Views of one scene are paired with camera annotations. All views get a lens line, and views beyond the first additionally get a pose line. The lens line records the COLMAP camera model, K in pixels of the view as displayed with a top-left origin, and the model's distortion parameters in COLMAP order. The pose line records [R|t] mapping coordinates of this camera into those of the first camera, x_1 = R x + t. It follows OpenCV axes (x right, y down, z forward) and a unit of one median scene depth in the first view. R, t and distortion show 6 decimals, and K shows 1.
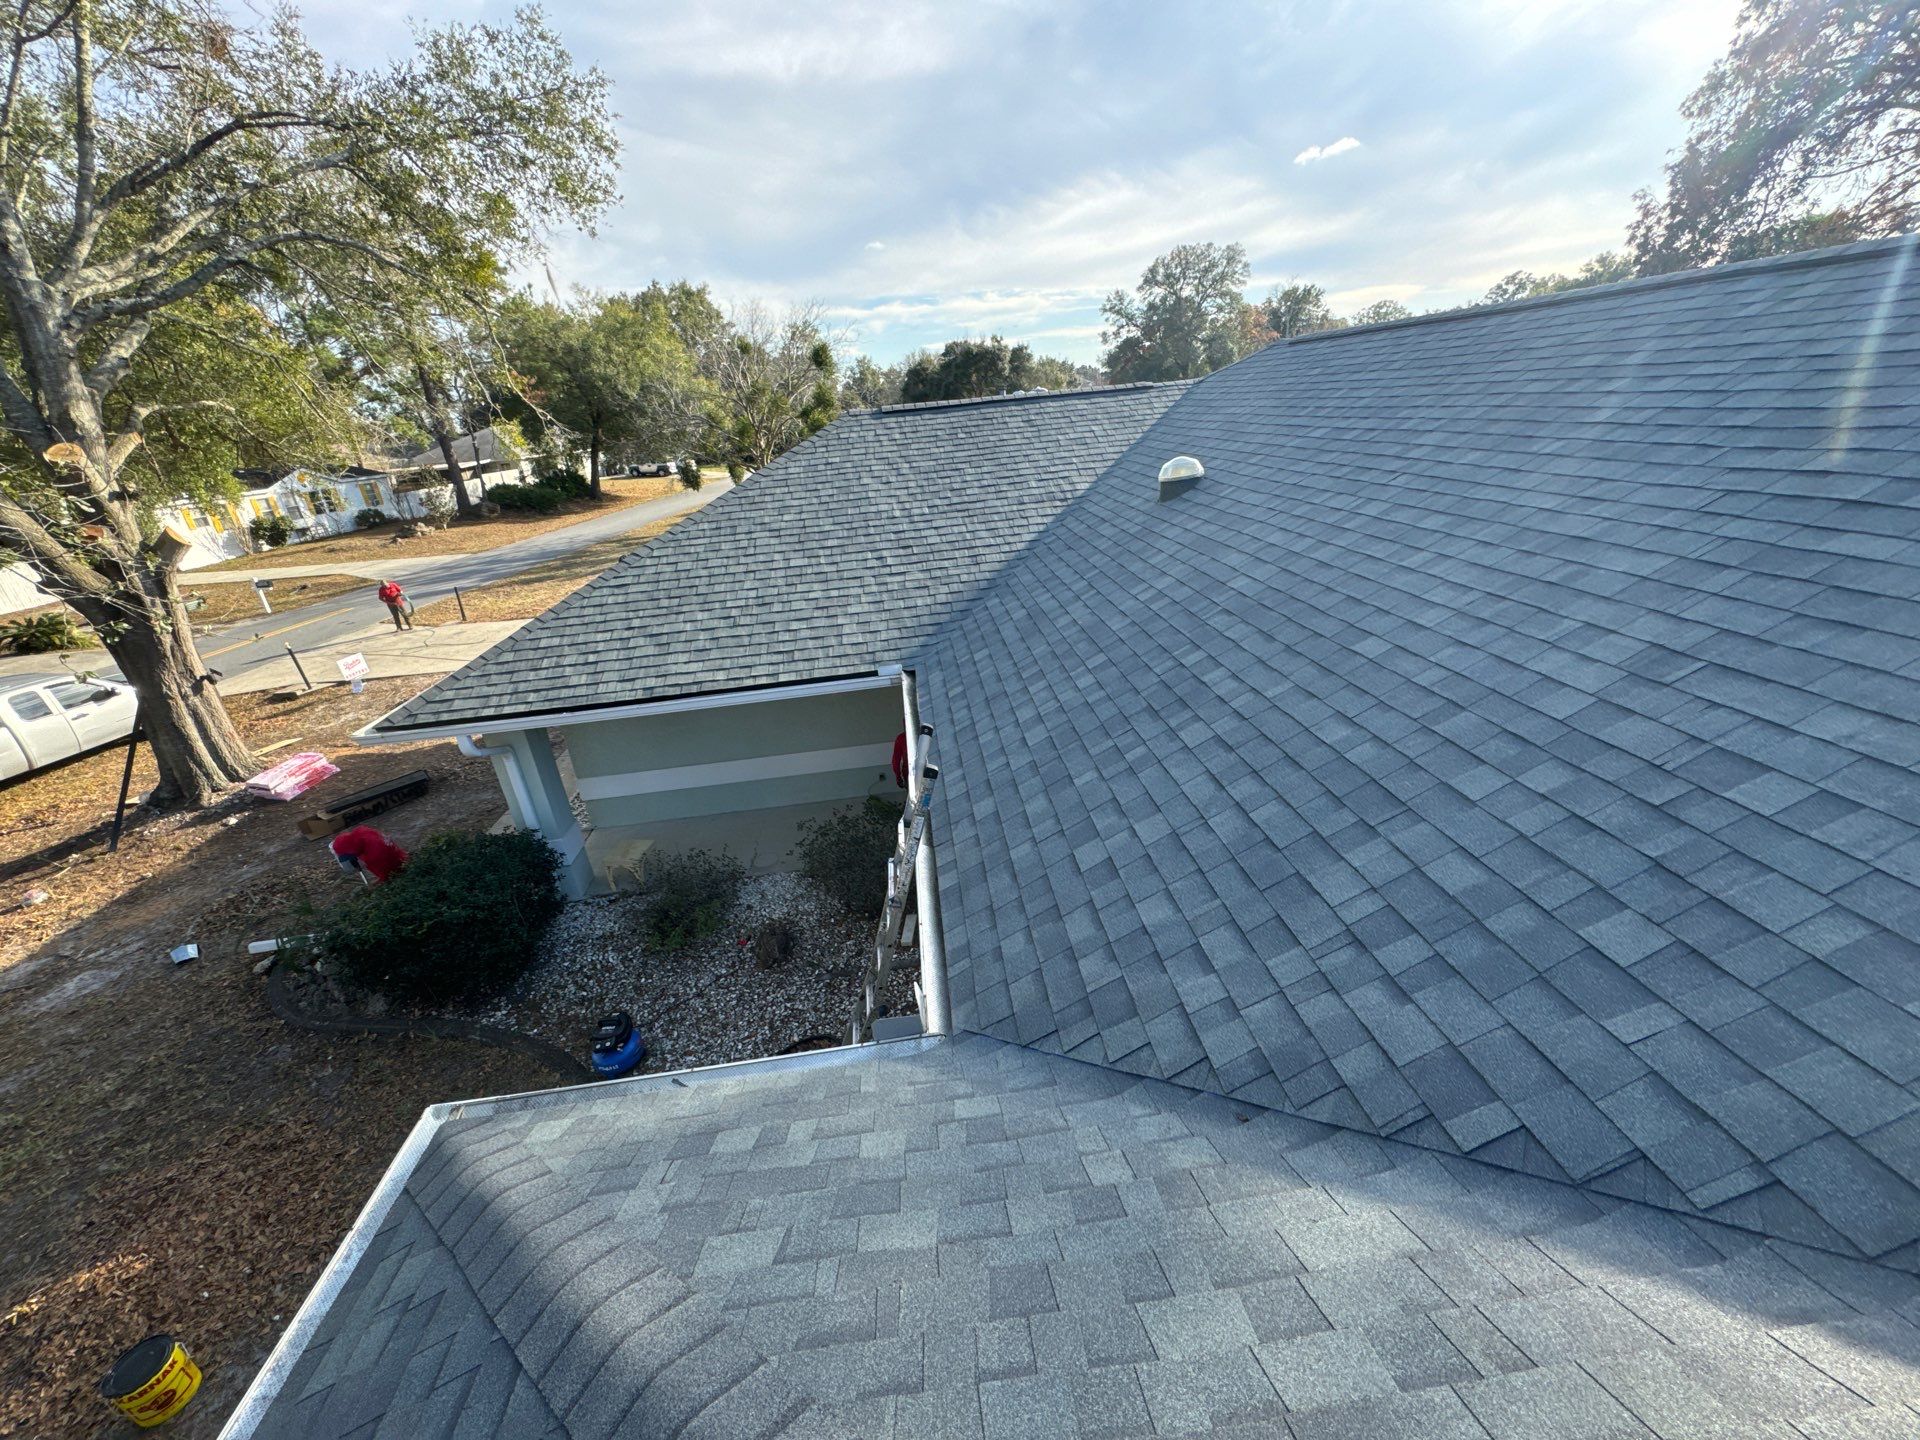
lens RADIAL K [[762.9, 0, 960.2], [0, 762.9, 716.3], [0, 0, 1]] dist [0.000156, -0.000161]
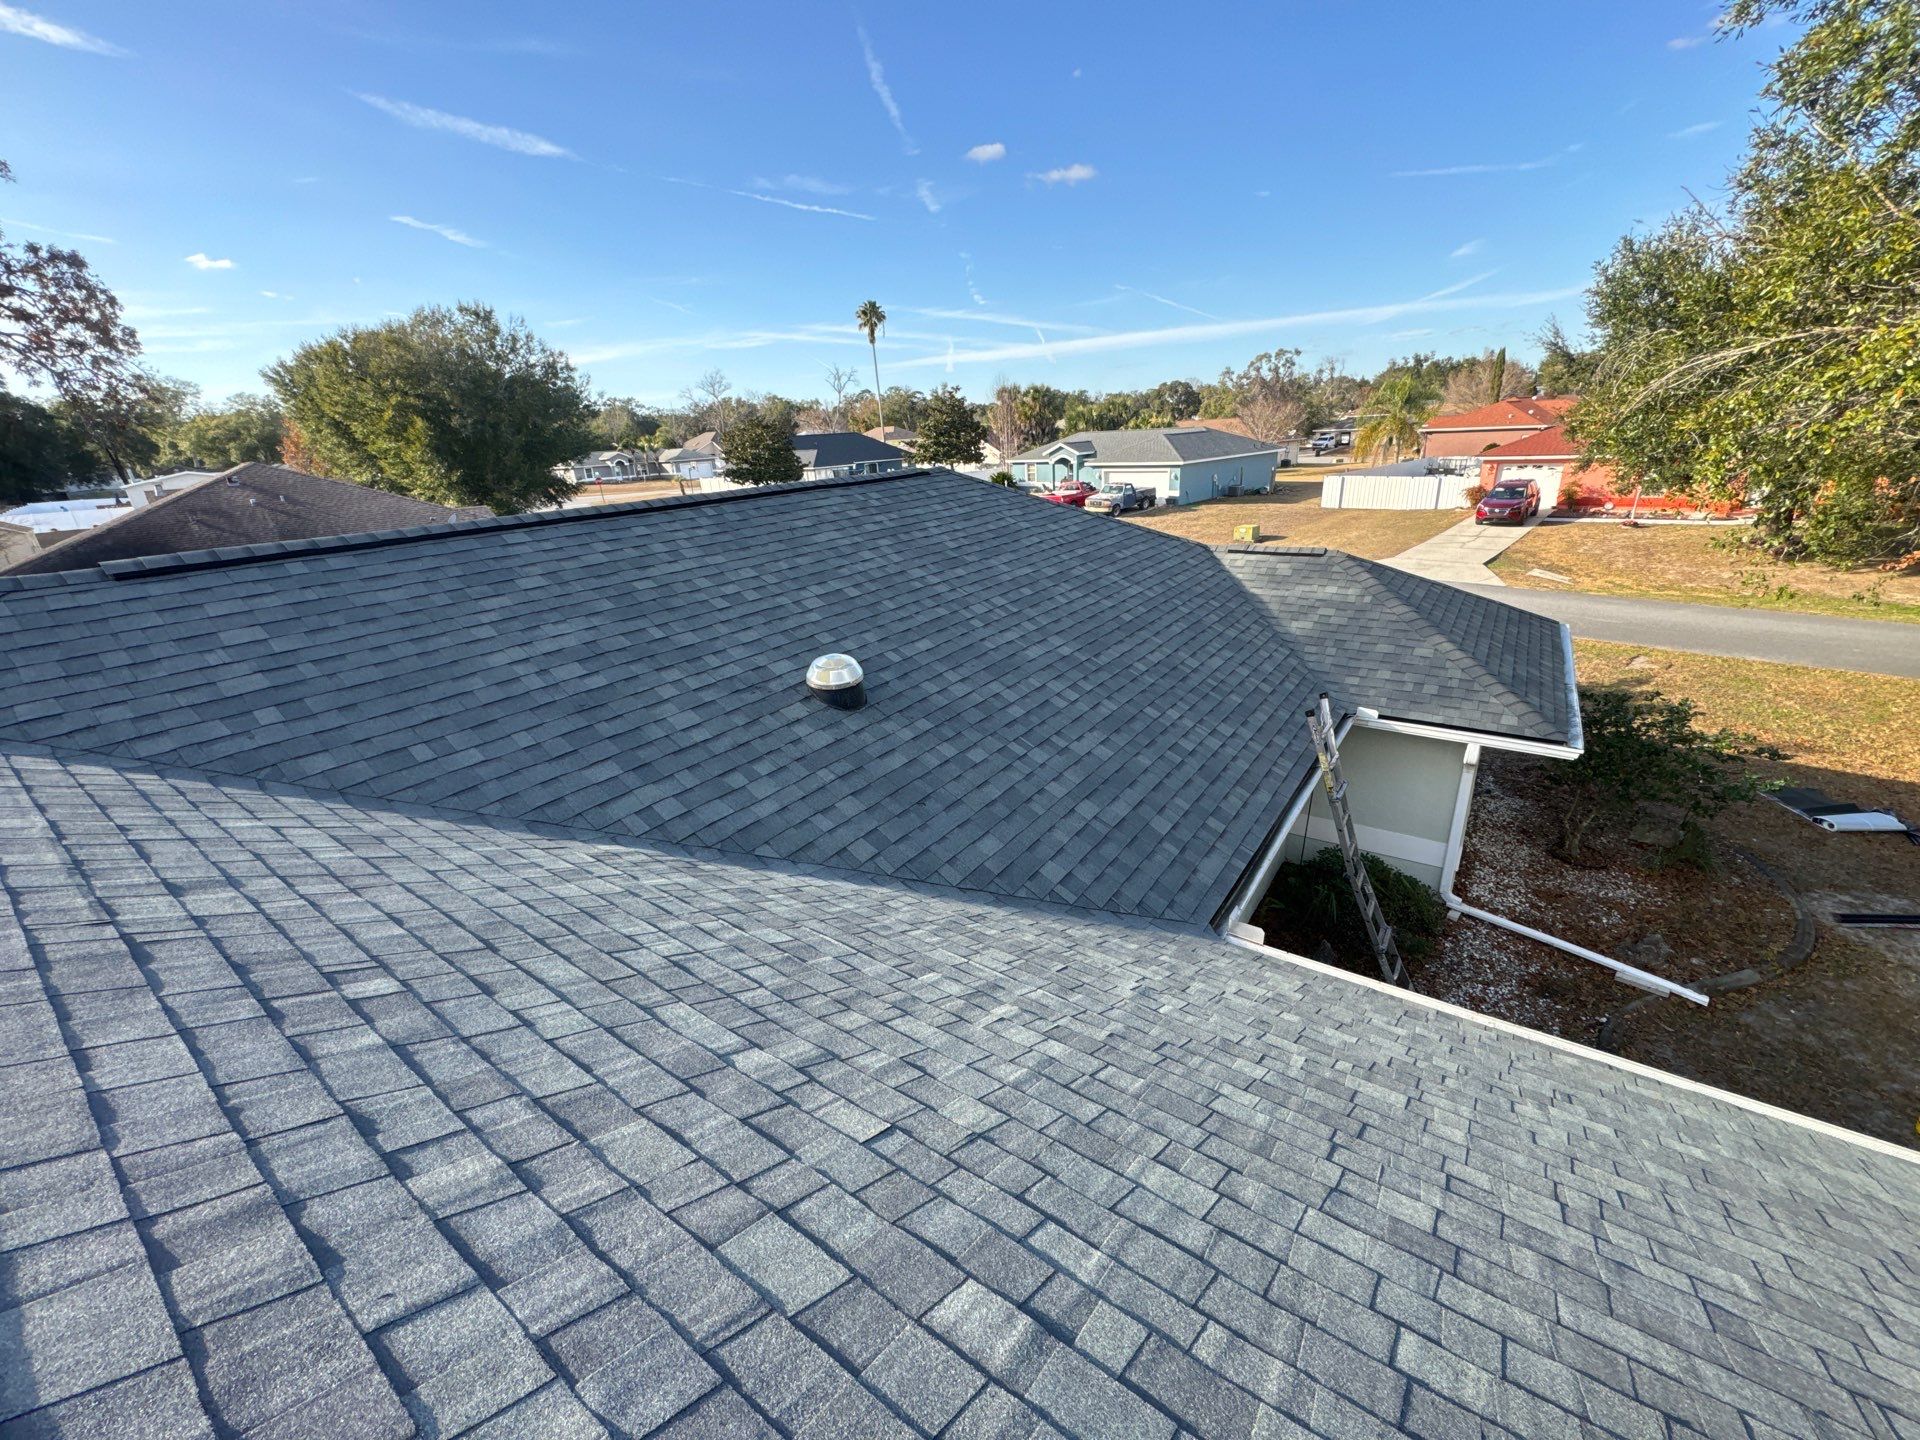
lens RADIAL K [[762.9, 0, 960.2], [0, 762.9, 716.3], [0, 0, 1]] dist [0.000156, -0.000161]
pose [[-0.755892, -0.106136, 0.646037, -0.774171], [0.355000, 0.762666, 0.540662, -1.624528], [-0.550093, 0.638025, -0.538814, 3.399970]]
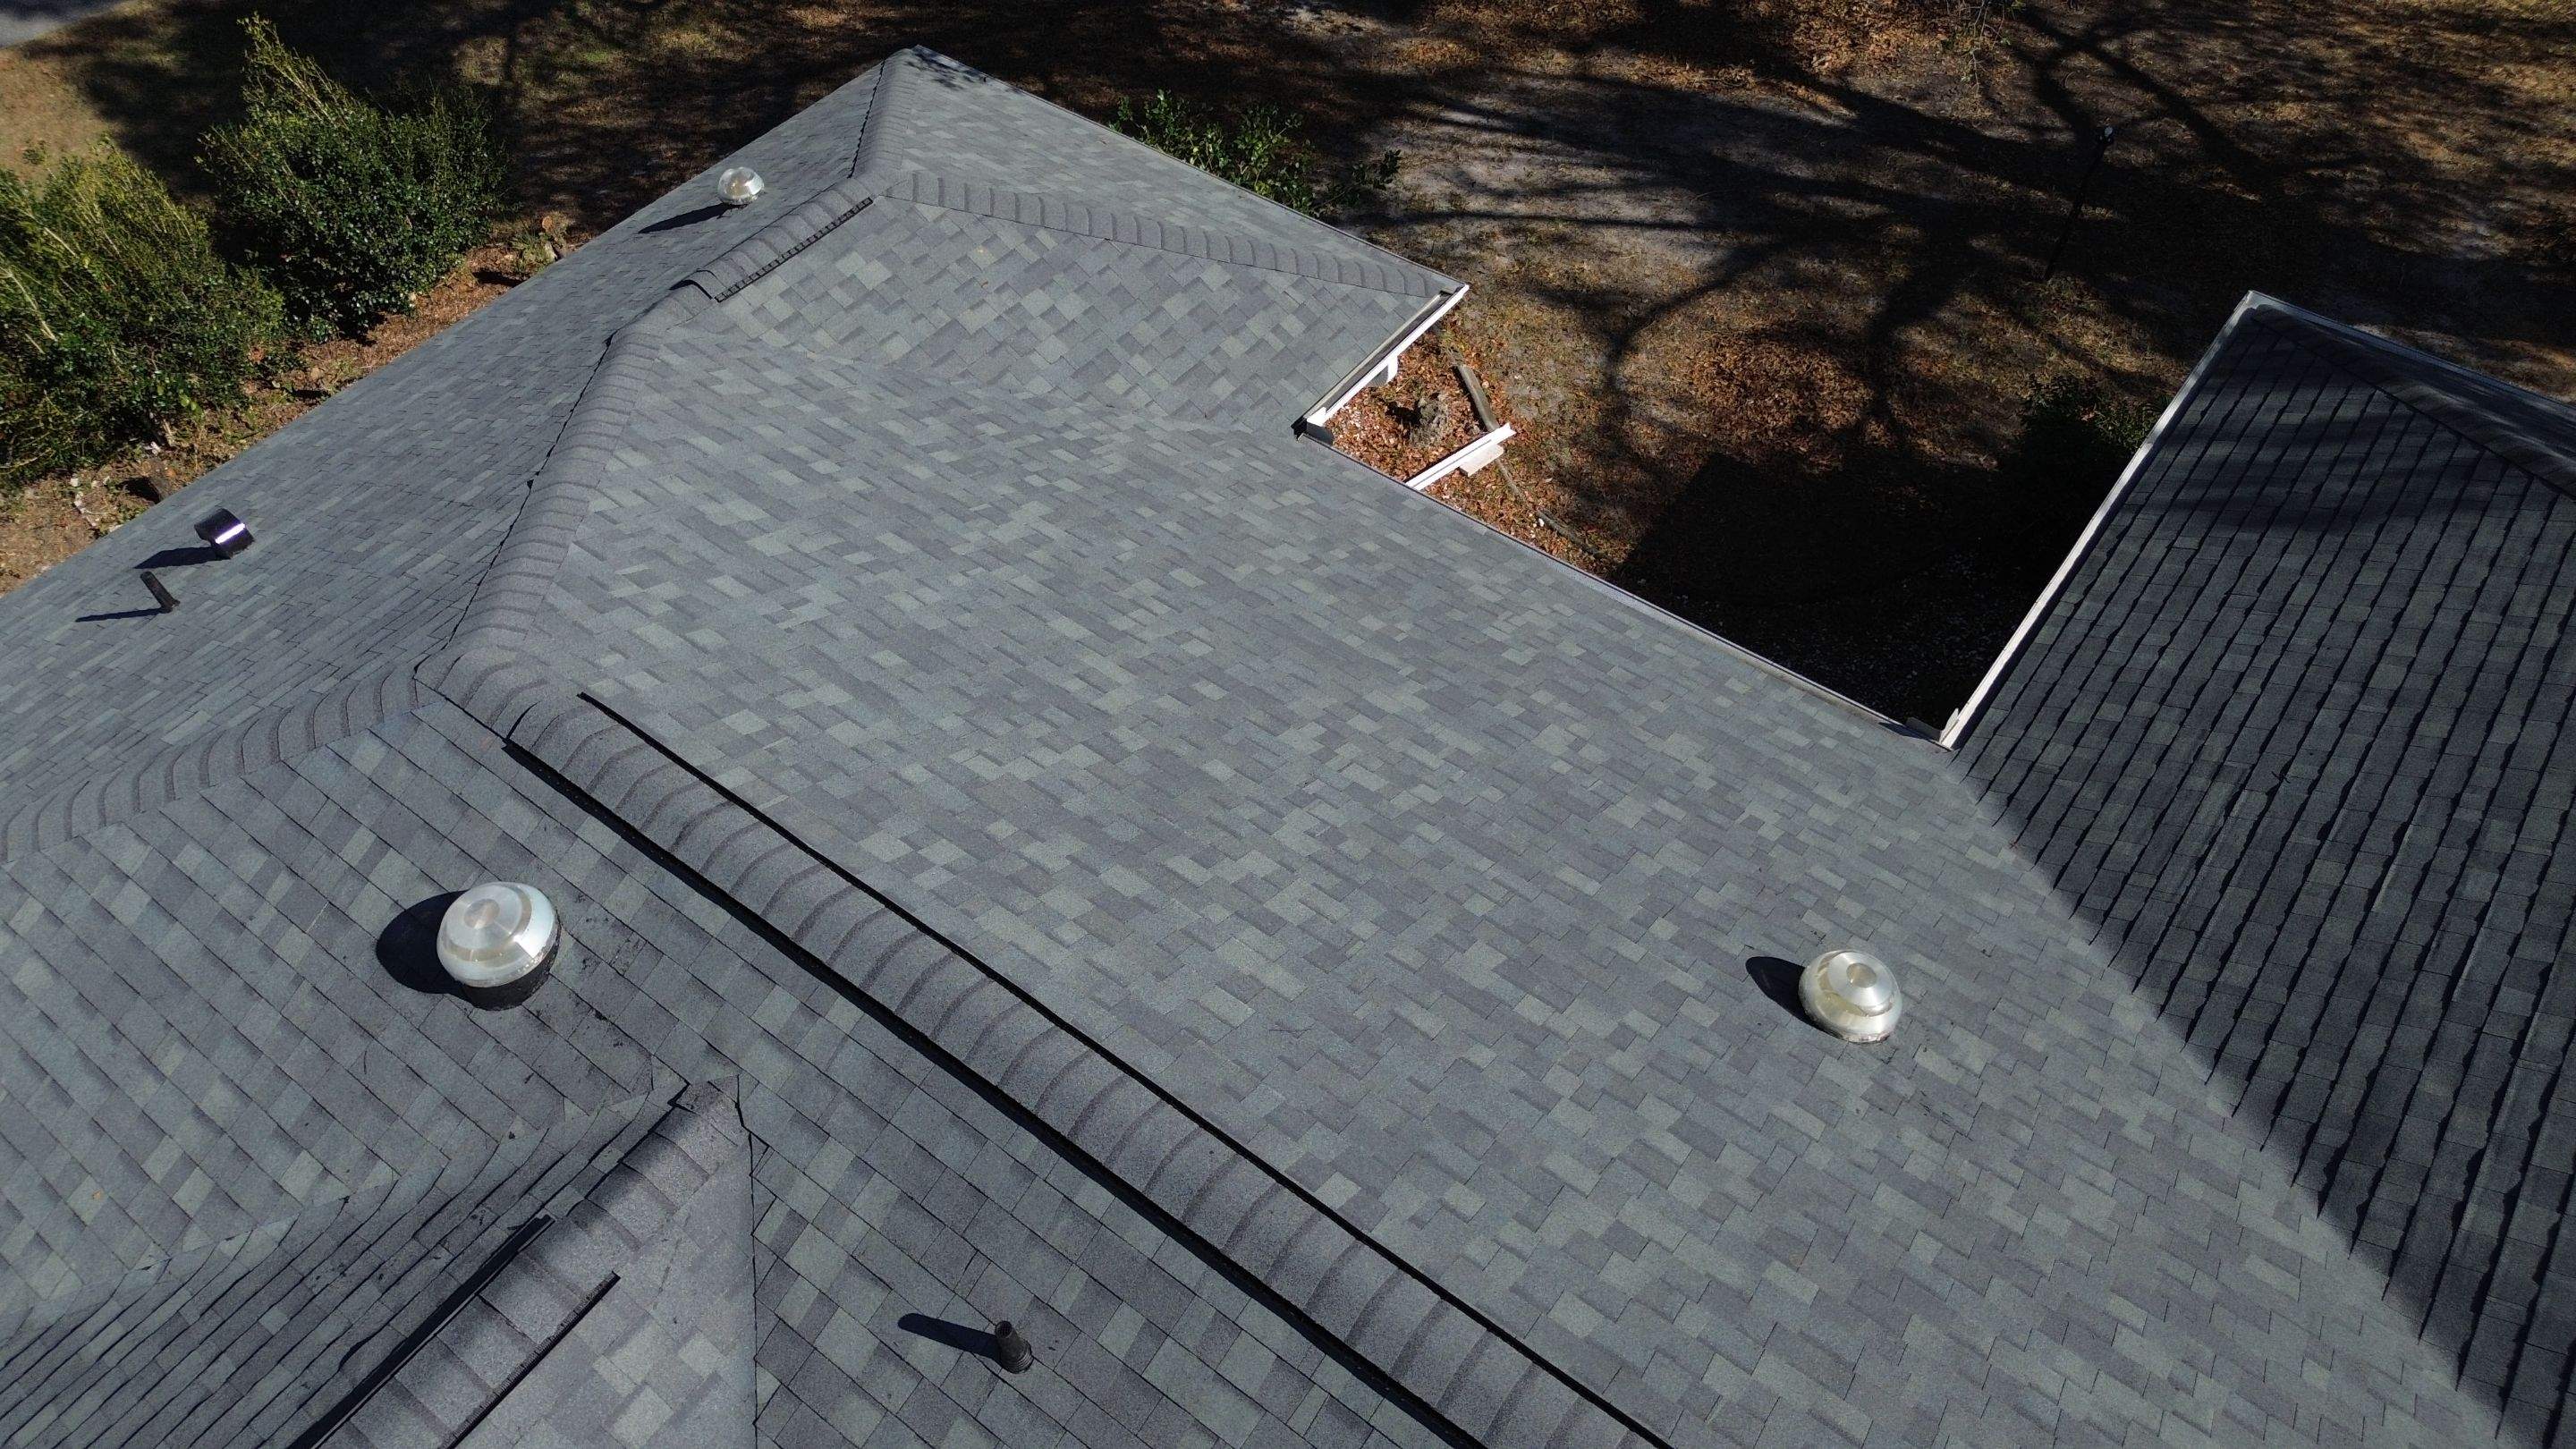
lens RADIAL K [[1788.9, 0, 1303.1], [0, 1788.9, 727.1], [0, 0, 1]] dist [0.045684, -0.054296]
pose [[-0.662318, 0.635809, -0.396335, 1.983464], [-0.224586, 0.336187, 0.914625, -3.044263], [0.714770, 0.694784, -0.079869, 1.829553]]
